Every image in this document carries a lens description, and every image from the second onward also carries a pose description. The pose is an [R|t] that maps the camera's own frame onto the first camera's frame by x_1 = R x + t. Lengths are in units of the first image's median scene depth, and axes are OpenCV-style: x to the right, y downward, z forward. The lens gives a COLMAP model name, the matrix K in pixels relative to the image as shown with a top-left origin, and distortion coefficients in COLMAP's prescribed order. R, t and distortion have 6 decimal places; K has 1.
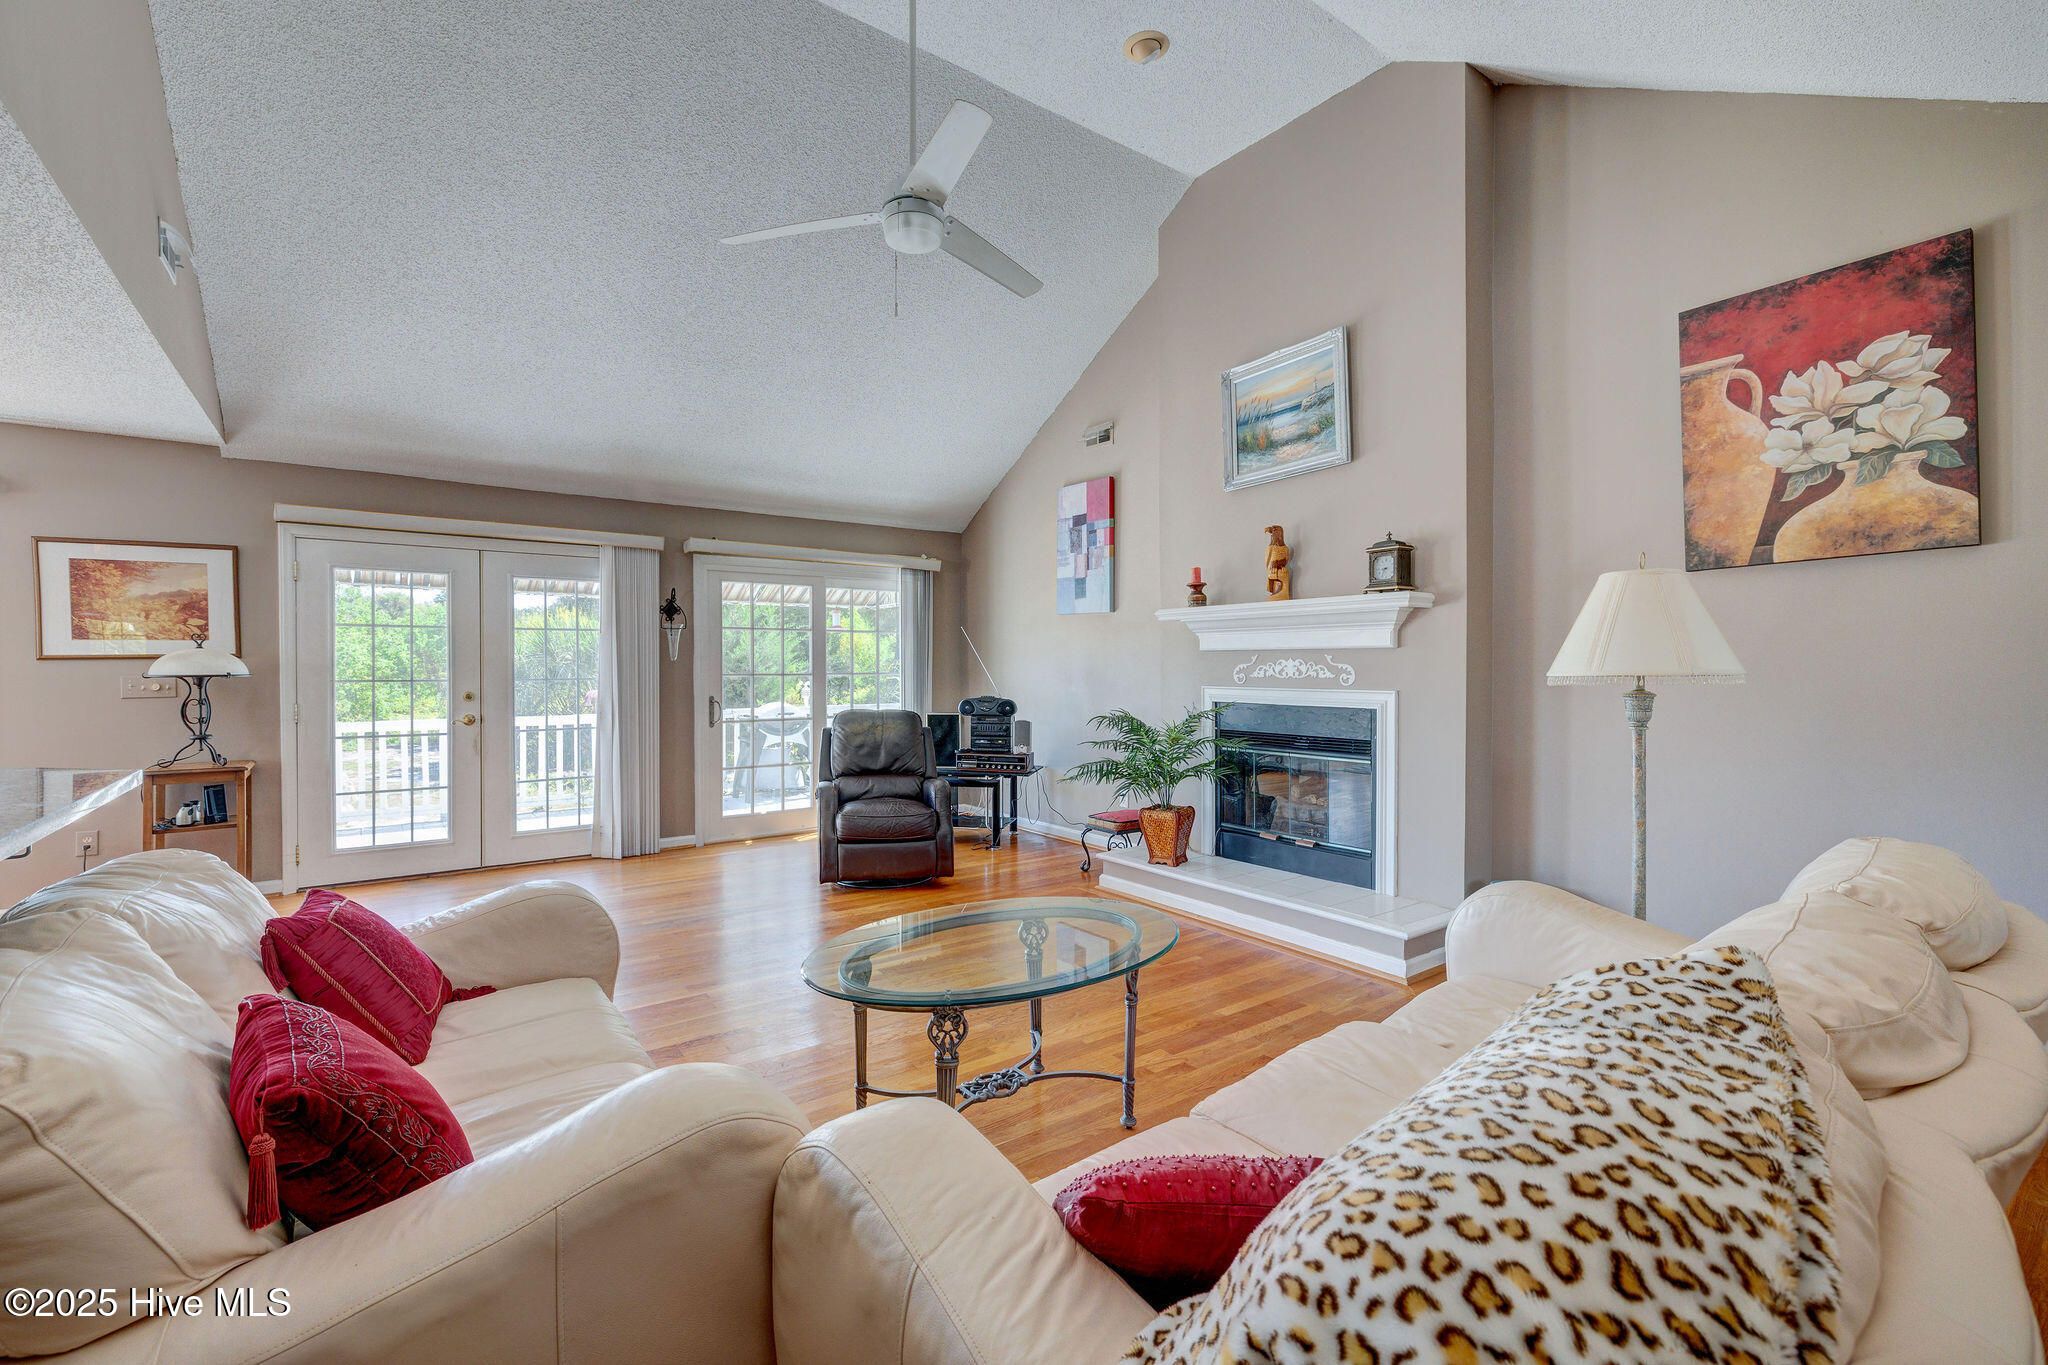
lens RADIAL K [[885.8, 0, 1011.0], [0, 885.8, 673.5], [0, 0, 1]] dist [0.010310, -0.000296]
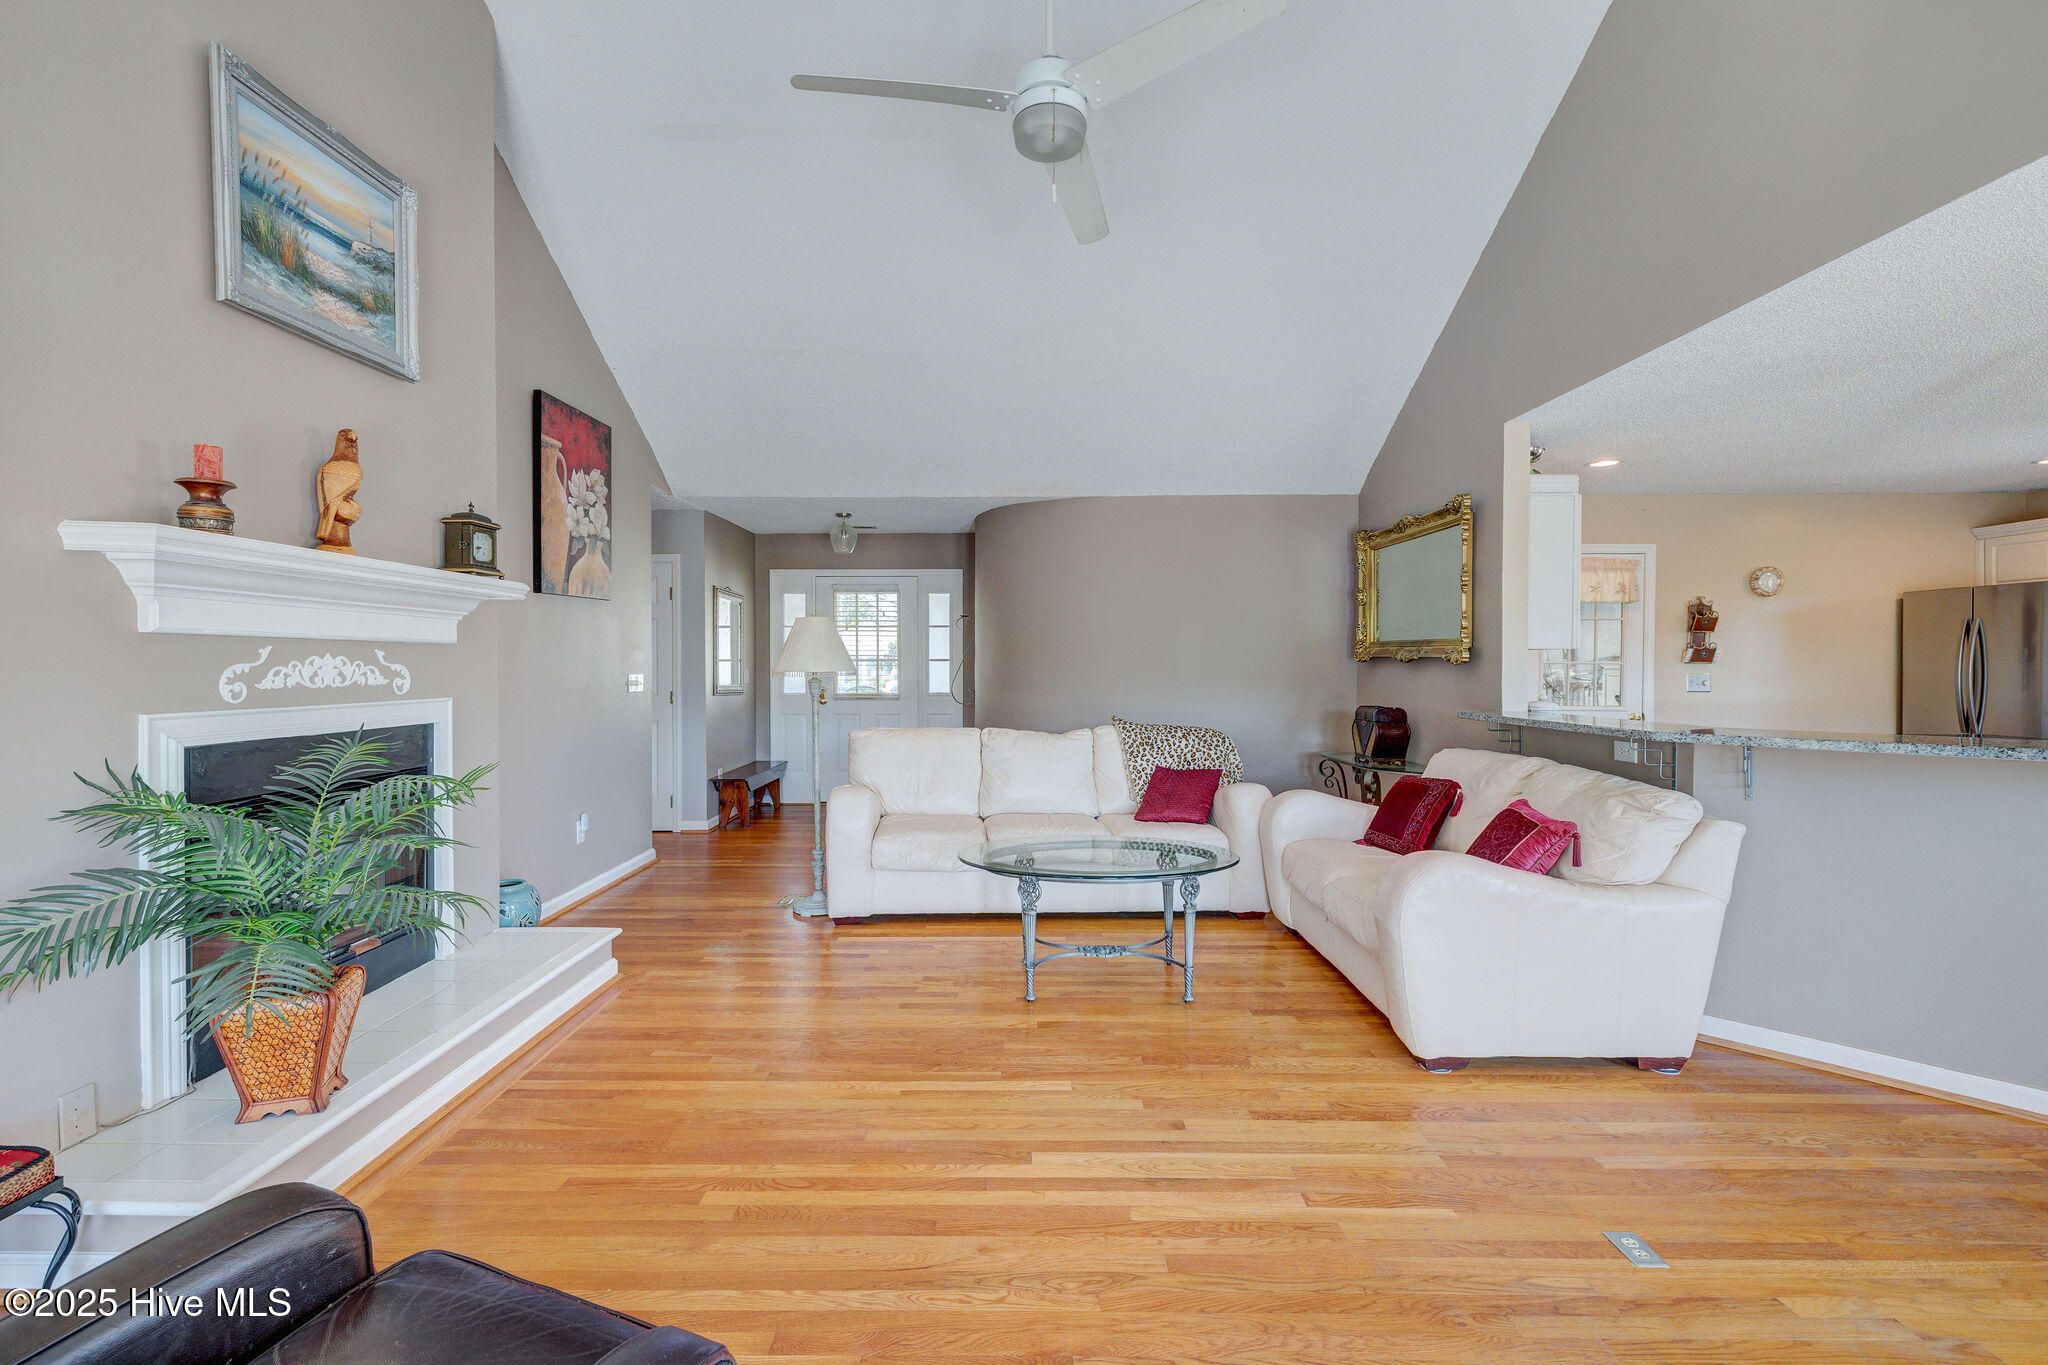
lens RADIAL K [[872.8, 0, 1018.8], [0, 872.8, 673.1], [0, 0, 1]] dist [0.000609, -0.000051]
pose [[-0.807495, -0.003035, 0.589867, -0.422169], [0.008316, 0.999829, 0.016528, -0.010745], [-0.589816, 0.018252, -0.807332, 1.257051]]
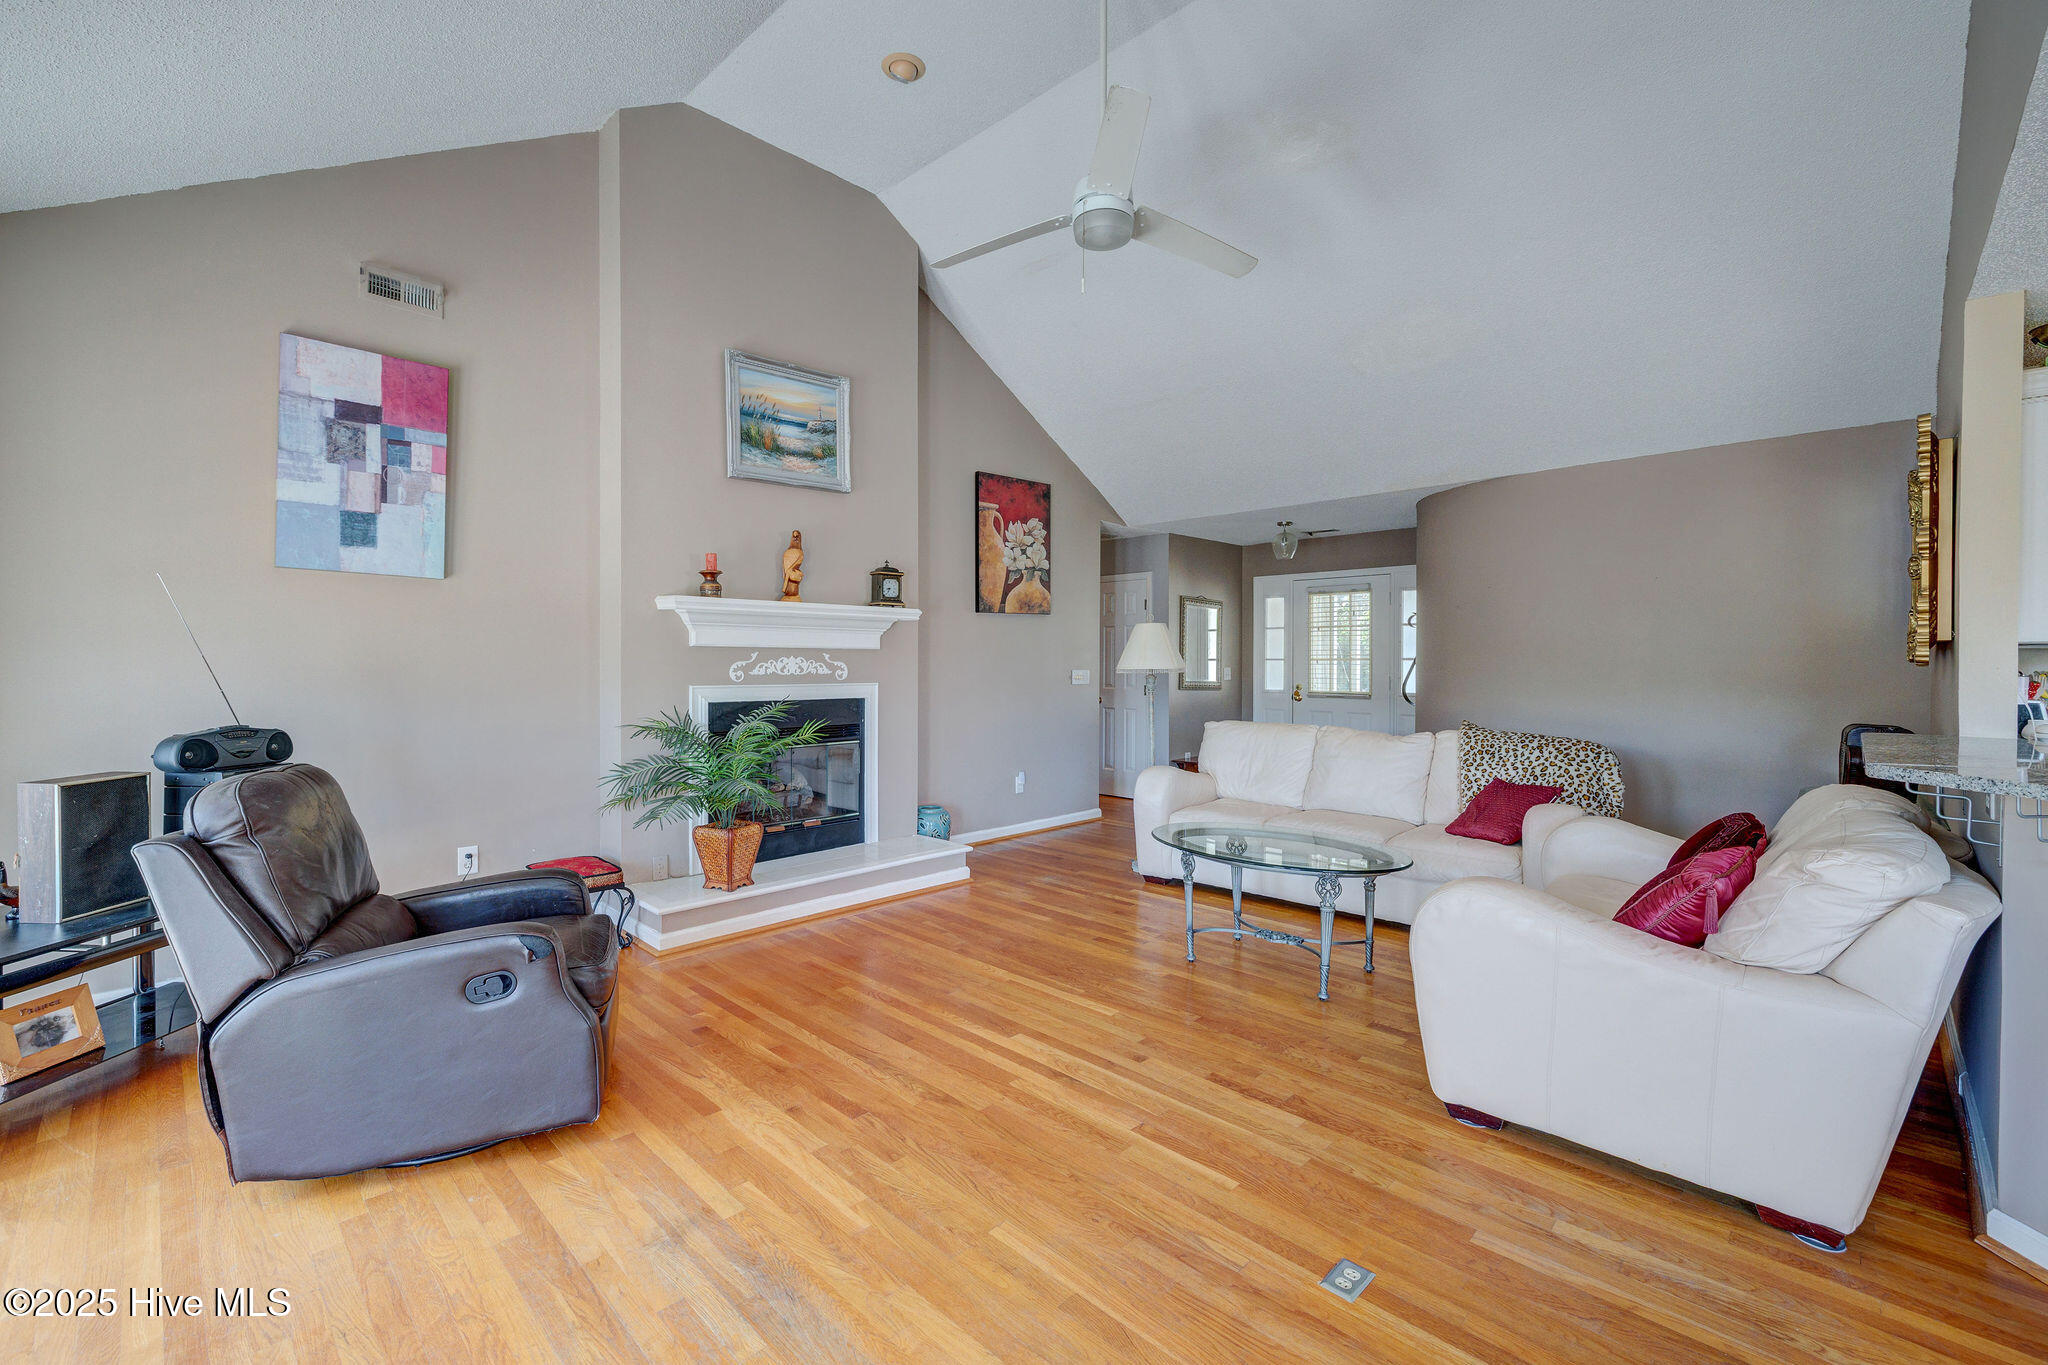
lens RADIAL K [[863.1, 0, 1027.2], [0, 863.1, 668.9], [0, 0, 1]] dist [-0.000957, -0.000237]
pose [[-0.172995, -0.005335, 0.984908, -0.792239], [0.007394, 0.999950, 0.006716, -0.007154], [-0.984895, 0.008445, -0.172947, 0.944815]]
